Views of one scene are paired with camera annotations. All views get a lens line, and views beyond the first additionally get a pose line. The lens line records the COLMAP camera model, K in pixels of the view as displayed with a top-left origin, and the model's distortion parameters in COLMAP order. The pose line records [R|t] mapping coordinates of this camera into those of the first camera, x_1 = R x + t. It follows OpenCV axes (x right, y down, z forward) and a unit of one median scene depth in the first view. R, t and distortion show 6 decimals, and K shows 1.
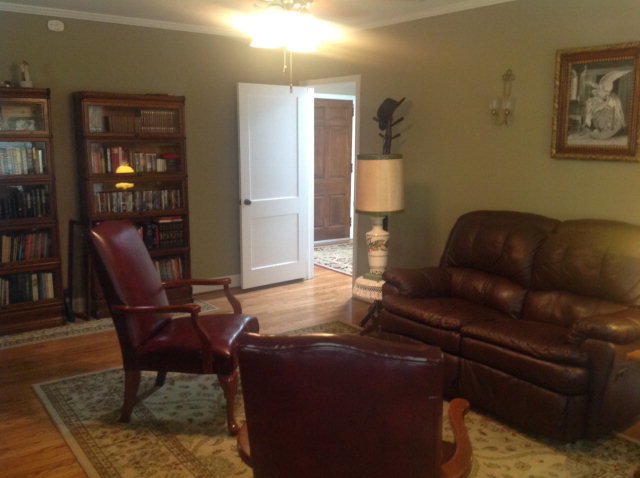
lens RADIAL K [[605.2, 0, 320.0], [0, 605.2, 239.0], [0, 0, 1]] dist [0.169916, -0.379401]
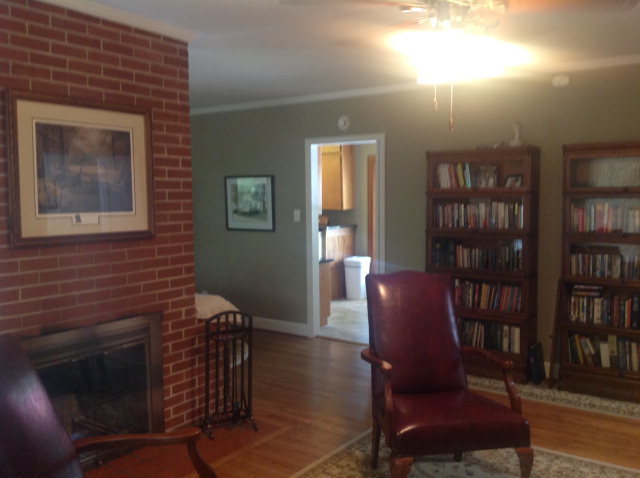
lens RADIAL K [[610.5, 0, 320.4], [0, 610.5, 230.5], [0, 0, 1]] dist [0.156229, -0.329946]
pose [[0.303094, 0.045363, -0.951880, 0.523214], [-0.150300, 0.988640, -0.000743, -0.065379], [0.941033, 0.143293, 0.306469, 0.464682]]
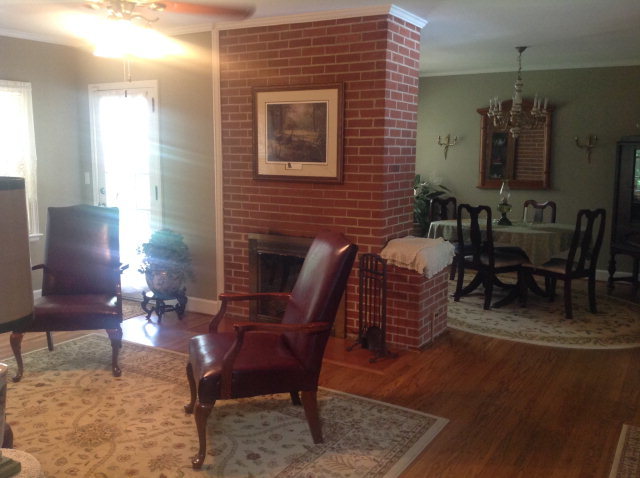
lens RADIAL K [[605.2, 0, 320.0], [0, 605.2, 239.0], [0, 0, 1]] dist [0.169916, -0.379401]
pose [[-0.927286, 0.037511, -0.372470, 0.036133], [-0.078258, 0.953560, 0.290858, -0.261553], [0.366083, 0.298857, -0.881287, 1.609196]]
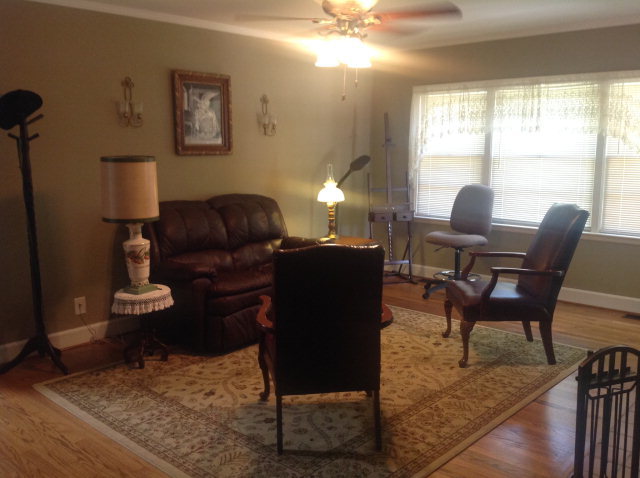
lens RADIAL K [[605.2, 0, 320.0], [0, 605.2, 239.0], [0, 0, 1]] dist [0.169916, -0.379401]
pose [[-0.193587, -0.166774, 0.966804, -0.969994], [0.163239, 0.966234, 0.199362, -0.174880], [-0.967407, 0.196414, -0.159826, 0.995362]]
